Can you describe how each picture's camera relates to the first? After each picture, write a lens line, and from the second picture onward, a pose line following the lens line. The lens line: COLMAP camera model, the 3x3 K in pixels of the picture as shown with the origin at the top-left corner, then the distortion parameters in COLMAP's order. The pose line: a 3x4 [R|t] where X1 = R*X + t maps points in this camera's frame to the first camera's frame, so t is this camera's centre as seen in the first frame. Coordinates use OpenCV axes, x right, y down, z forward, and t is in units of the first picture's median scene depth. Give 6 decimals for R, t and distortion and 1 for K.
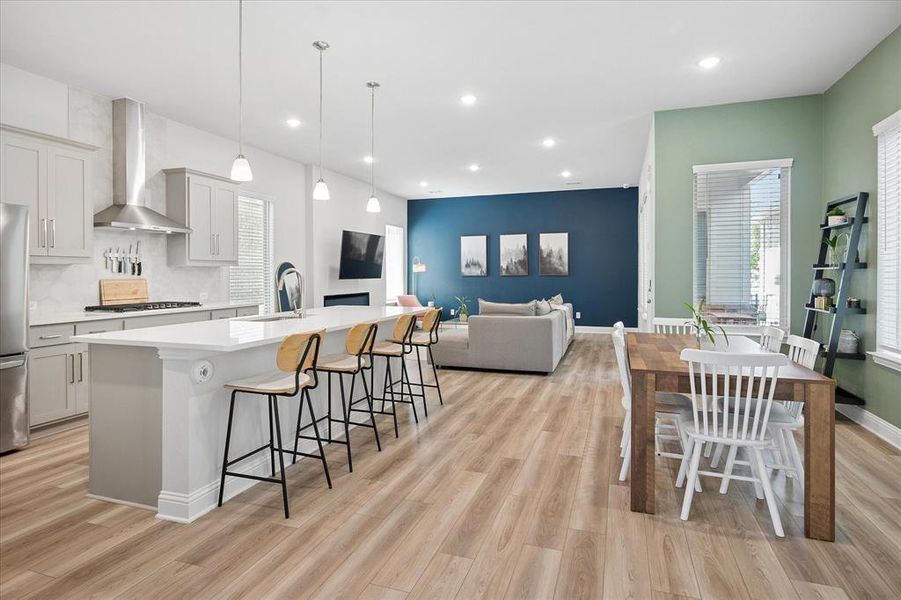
lens RADIAL K [[471.2, 0, 454.9], [0, 471.2, 279.0], [0, 0, 1]] dist [-0.001846, -0.000383]
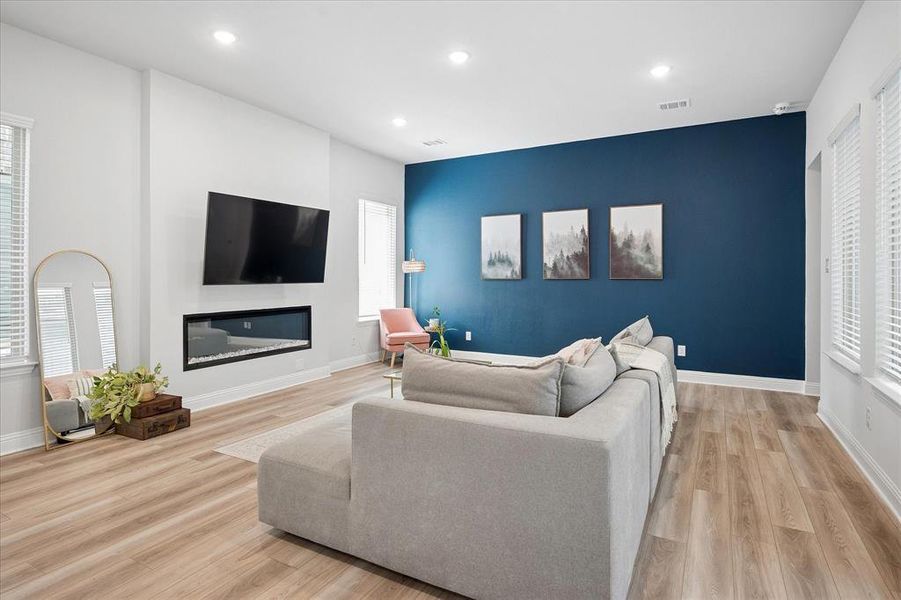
lens RADIAL K [[473.8, 0, 448.4], [0, 473.8, 273.7], [0, 0, 1]] dist [0.003510, 0.000035]
pose [[0.983515, 0.002987, -0.180803, 0.087923], [-0.005812, 0.999869, -0.015102, -0.004397], [0.180734, 0.015904, 0.983403, 0.382200]]
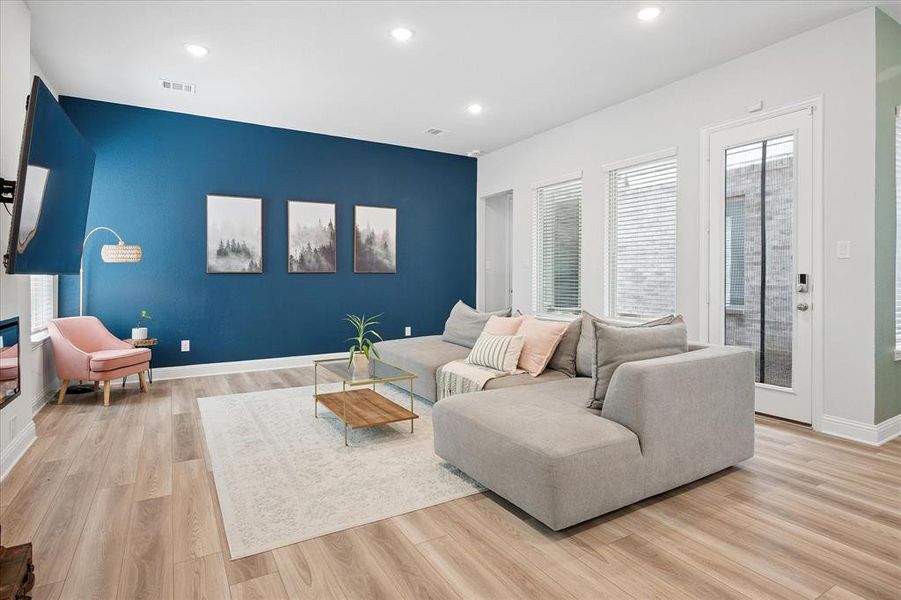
lens RADIAL K [[471.2, 0, 454.9], [0, 471.2, 279.0], [0, 0, 1]] dist [-0.001846, -0.000383]
pose [[0.656584, -0.001266, 0.754252, -0.201763], [0.006293, 0.999973, -0.003799, 0.004021], [-0.754227, 0.007241, 0.656574, 0.484676]]
